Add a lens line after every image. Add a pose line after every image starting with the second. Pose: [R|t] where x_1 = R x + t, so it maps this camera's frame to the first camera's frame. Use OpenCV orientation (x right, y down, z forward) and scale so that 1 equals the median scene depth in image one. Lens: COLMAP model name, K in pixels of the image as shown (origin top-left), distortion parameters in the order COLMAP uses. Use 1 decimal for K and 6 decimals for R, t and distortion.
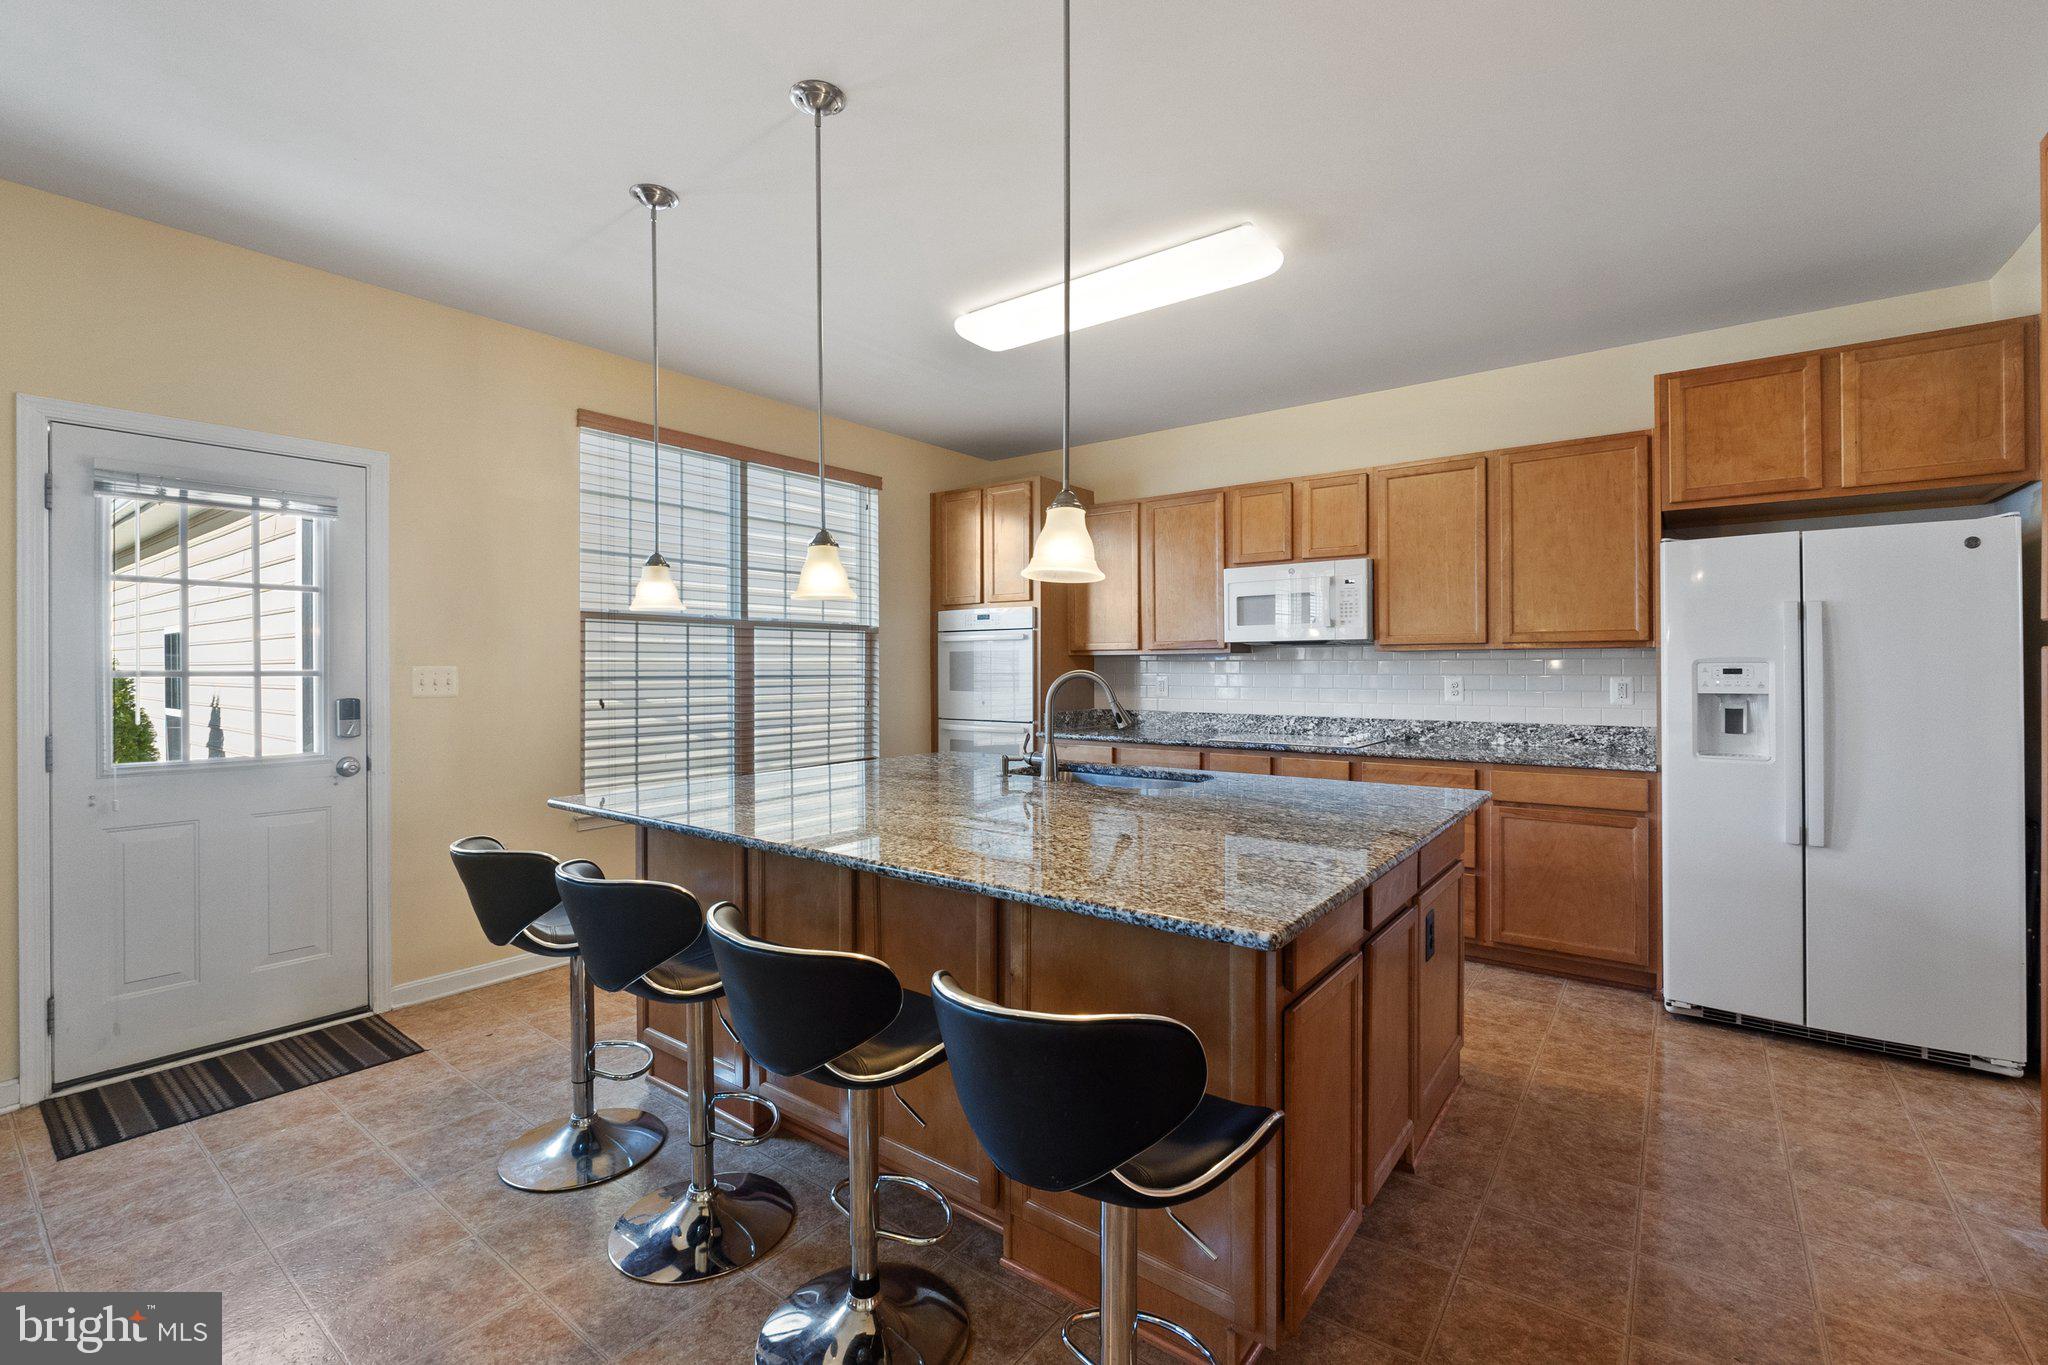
lens RADIAL K [[866.0, 0, 1060.8], [0, 866.0, 663.6], [0, 0, 1]] dist [-0.007261, 0.000901]
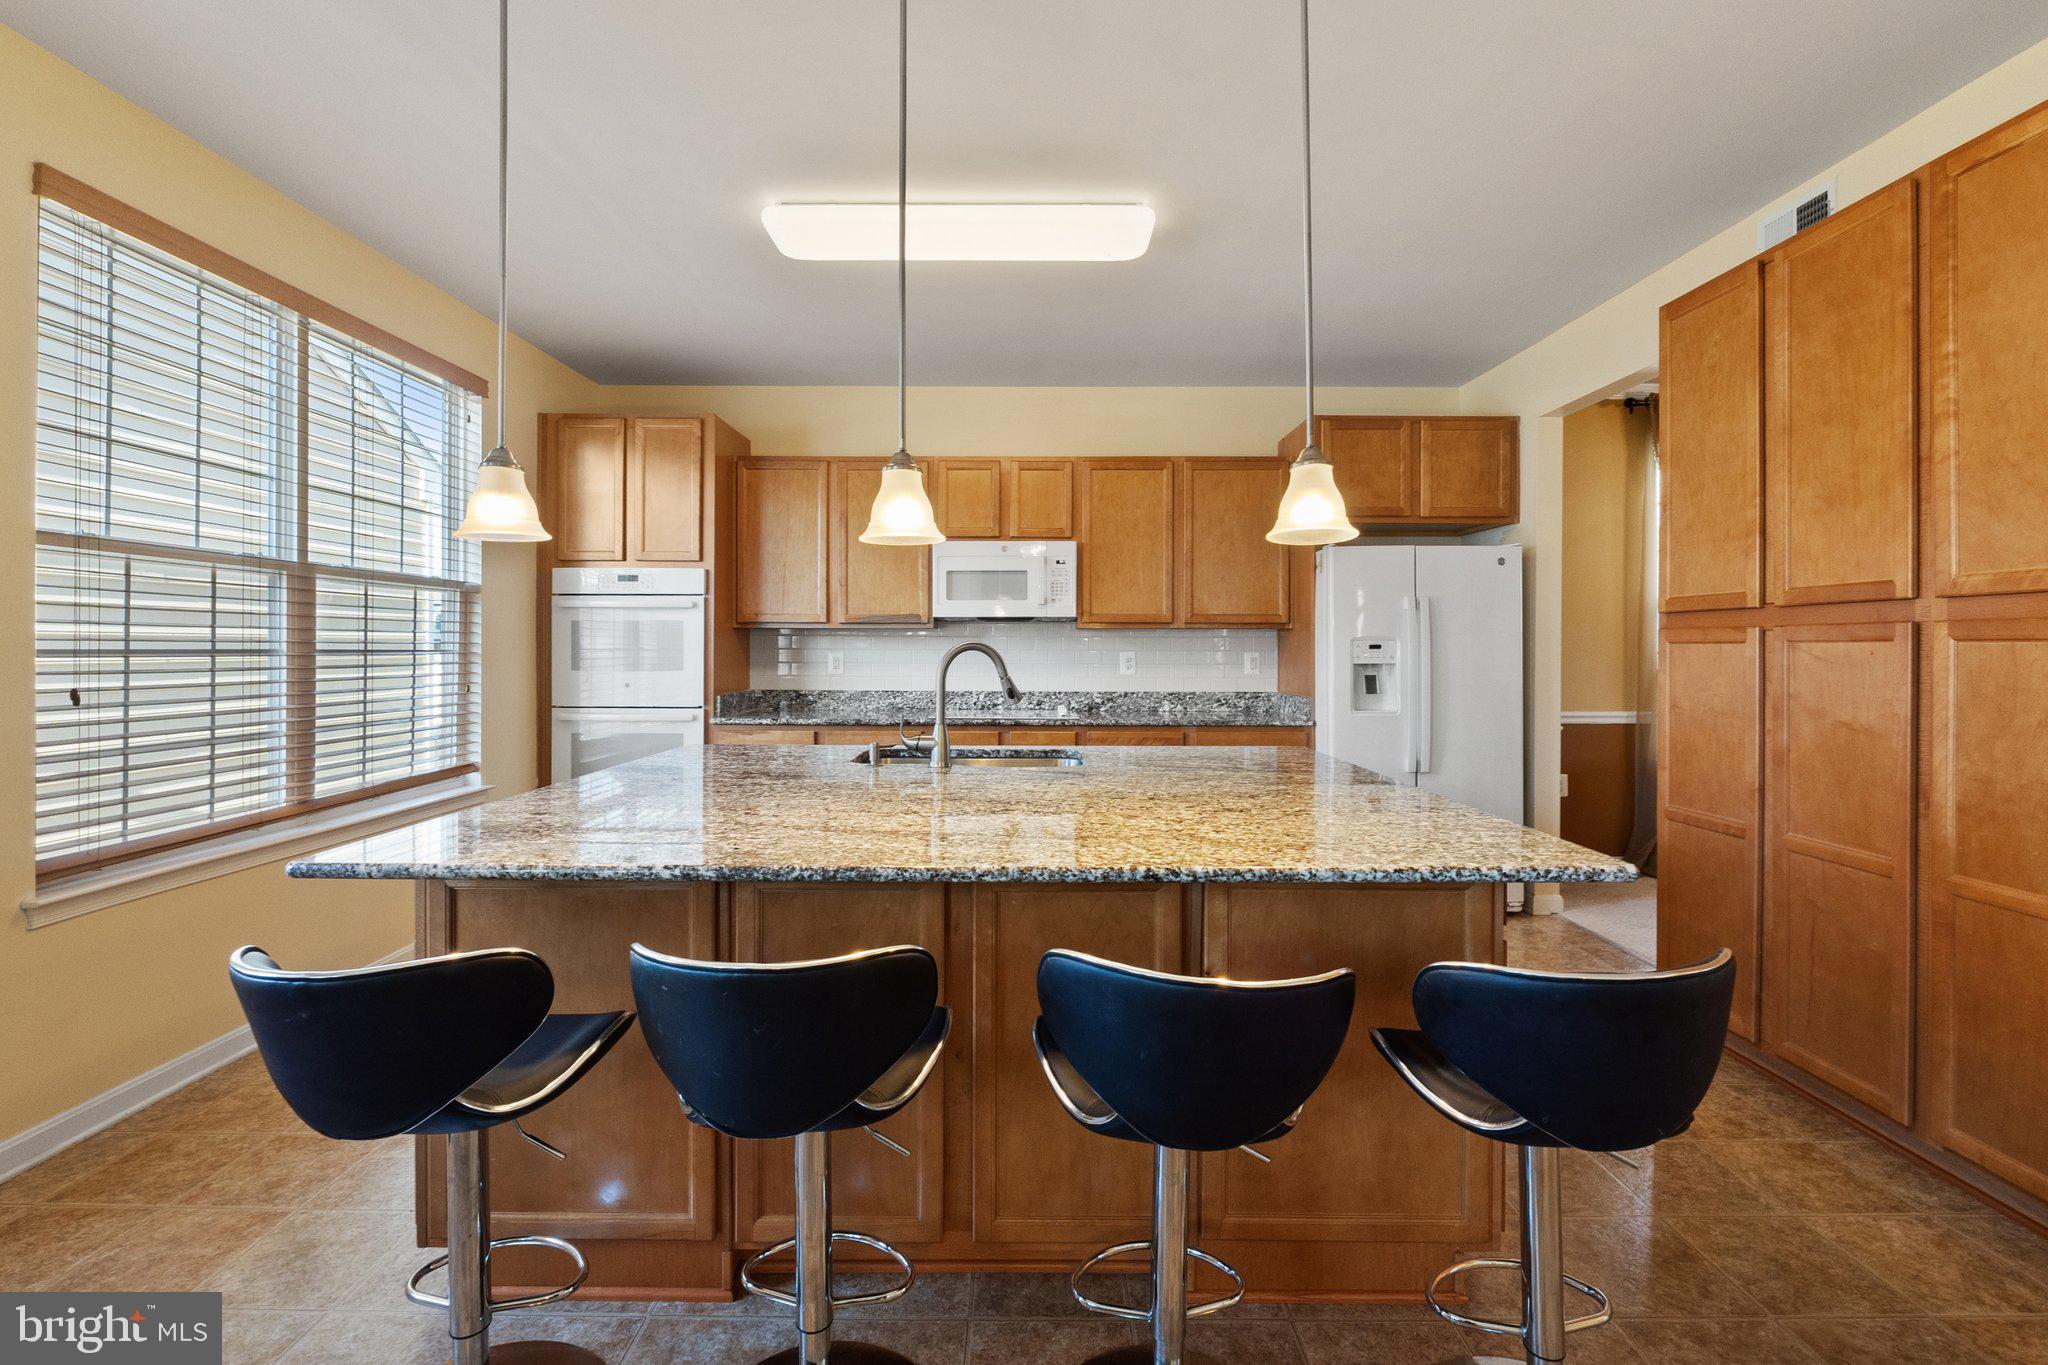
lens RADIAL K [[866.0, 0, 1032.3], [0, 866.0, 644.4], [0, 0, 1]] dist [-0.007261, 0.000901]
pose [[0.813082, 0.006633, 0.582112, -0.322304], [-0.006555, 0.999976, -0.002240, 0.008715], [-0.582112, -0.001995, 0.813106, 0.164654]]
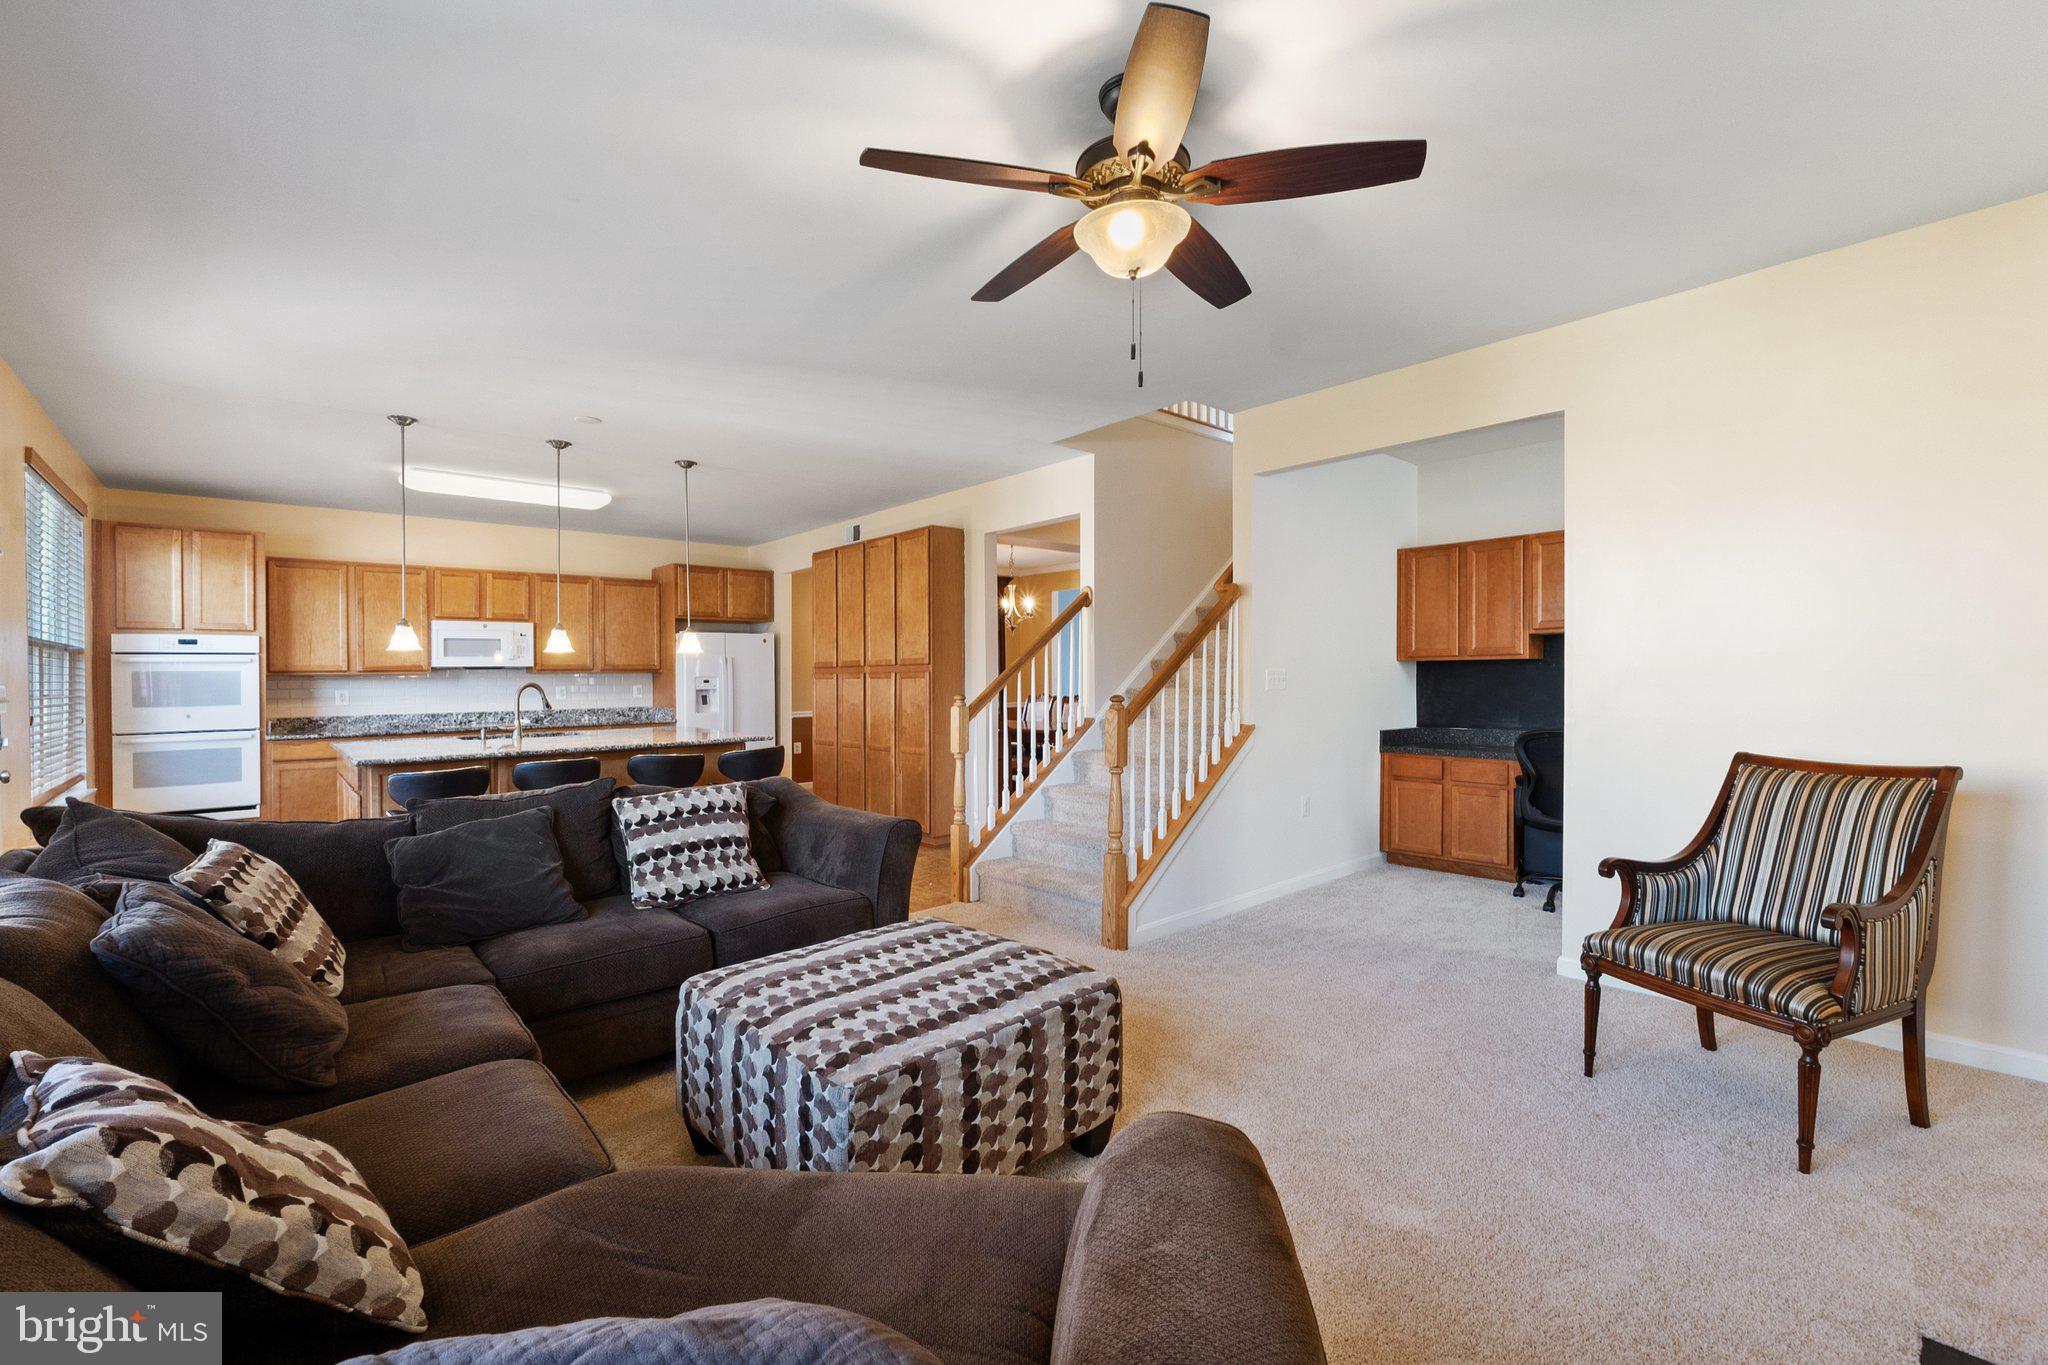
lens RADIAL K [[854.6, 0, 1027.8], [0, 854.6, 676.3], [0, 0, 1]] dist [-0.001689, -0.000510]
pose [[0.213366, -0.001036, 0.976972, -1.231549], [0.007406, 0.999972, -0.000557, 0.001149], [-0.976944, 0.007354, 0.213367, -0.427666]]
